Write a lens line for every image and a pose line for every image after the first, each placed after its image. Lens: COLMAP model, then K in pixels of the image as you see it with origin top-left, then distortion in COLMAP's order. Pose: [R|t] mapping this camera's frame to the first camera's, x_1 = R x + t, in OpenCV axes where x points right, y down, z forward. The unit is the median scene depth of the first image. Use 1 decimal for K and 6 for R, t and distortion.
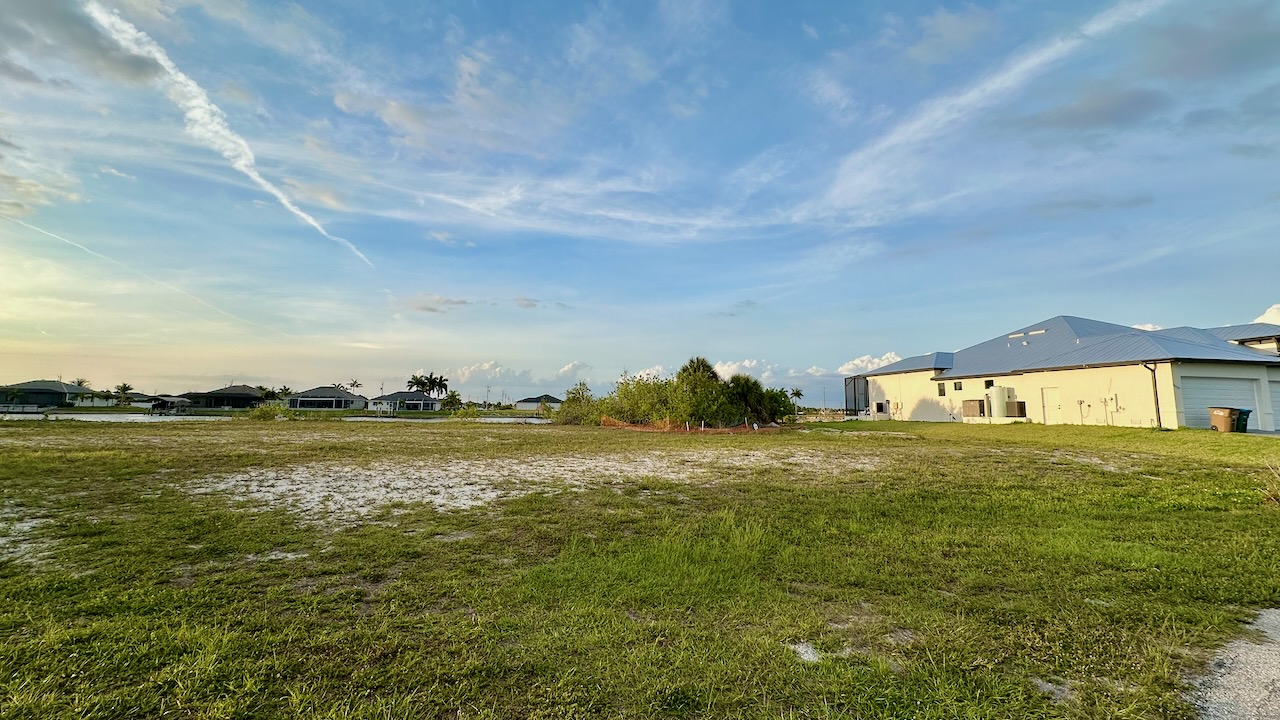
lens RADIAL K [[513.6, 0, 636.5], [0, 513.6, 350.5], [0, 0, 1]] dist [0.000584, 0.000222]
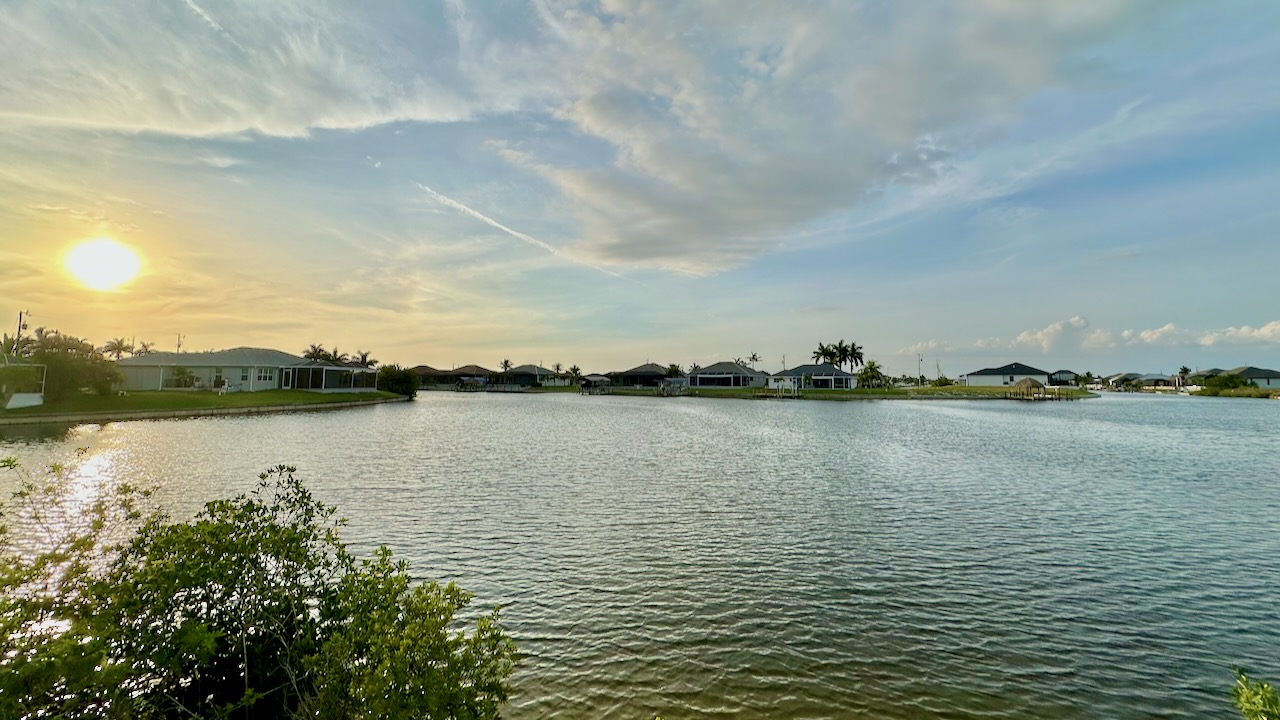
lens RADIAL K [[513.6, 0, 636.9], [0, 513.6, 327.3], [0, 0, 1]] dist [0.000584, 0.000222]
pose [[0.723403, -0.083590, -0.685347, -0.352122], [0.086183, 0.995813, -0.030488, 0.088173], [0.685026, -0.037010, 0.727578, 0.894504]]
